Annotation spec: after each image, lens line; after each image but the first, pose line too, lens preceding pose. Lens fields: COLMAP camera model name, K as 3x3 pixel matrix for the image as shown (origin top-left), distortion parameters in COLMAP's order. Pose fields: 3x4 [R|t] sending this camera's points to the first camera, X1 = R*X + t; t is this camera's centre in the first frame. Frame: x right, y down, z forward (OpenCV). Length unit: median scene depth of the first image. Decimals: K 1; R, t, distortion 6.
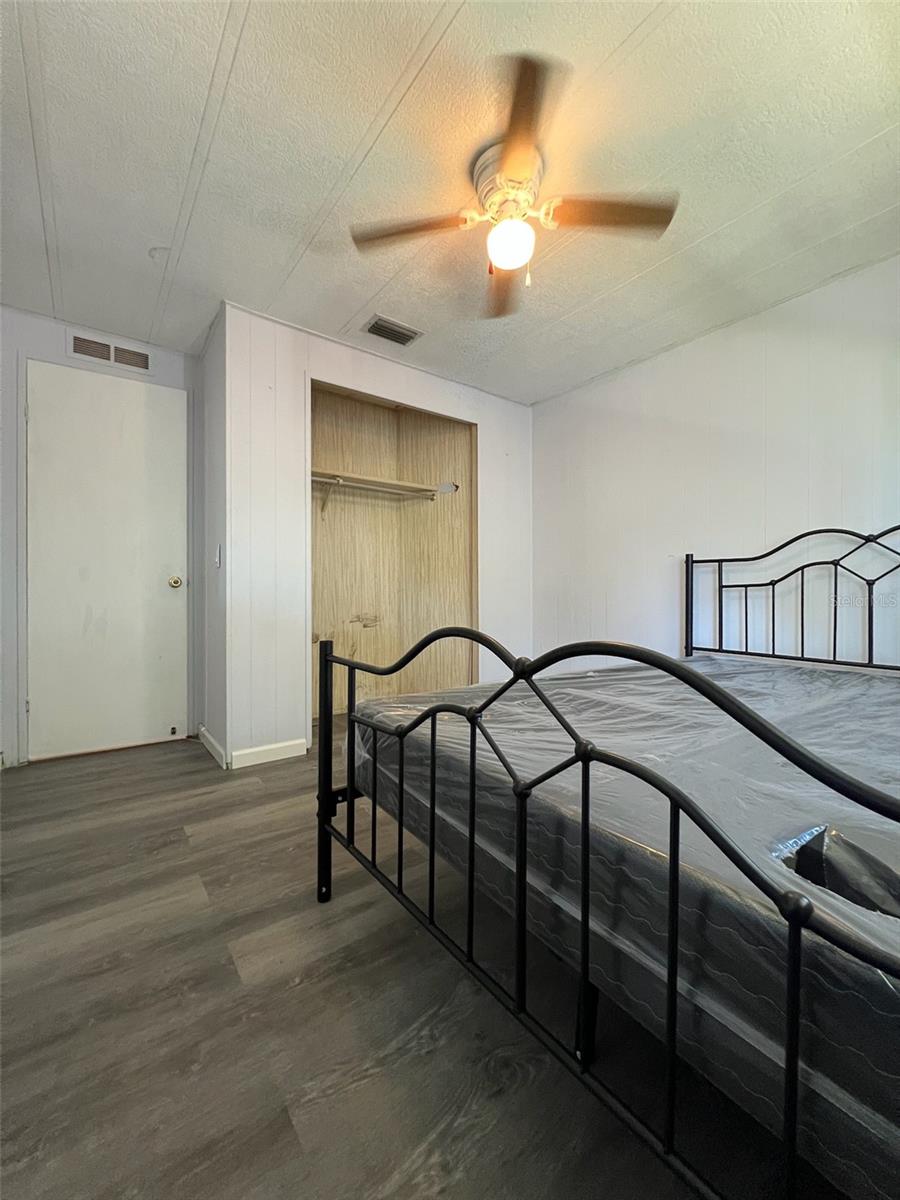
lens RADIAL K [[480.0, 0, 455.3], [0, 480.0, 595.5], [0, 0, 1]] dist [0.000980, -0.000193]
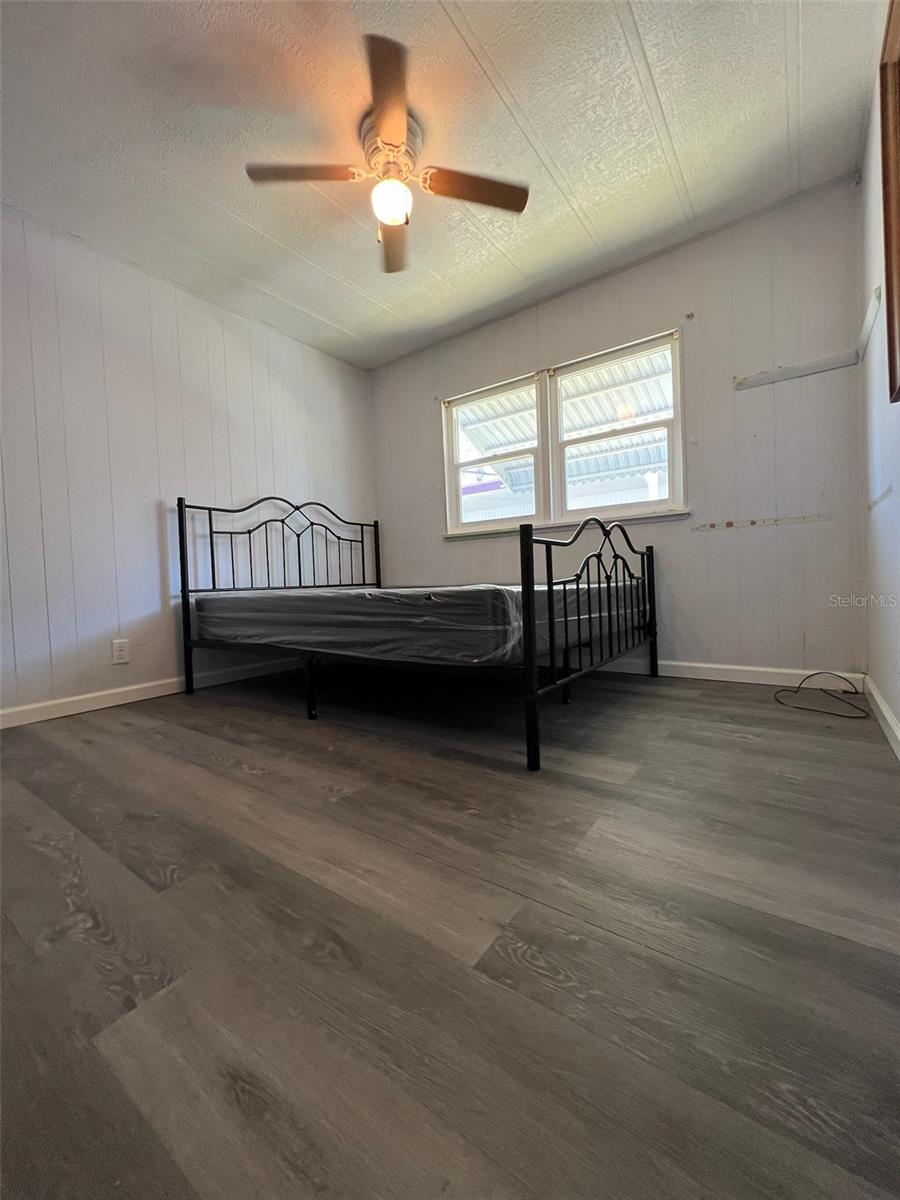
lens RADIAL K [[480.0, 0, 455.3], [0, 480.0, 595.5], [0, 0, 1]] dist [0.000980, -0.000193]
pose [[-0.290653, -0.023484, 0.956540, -1.045112], [0.045754, 0.998214, 0.038410, 0.172000], [-0.955734, 0.054930, -0.289059, 1.238158]]
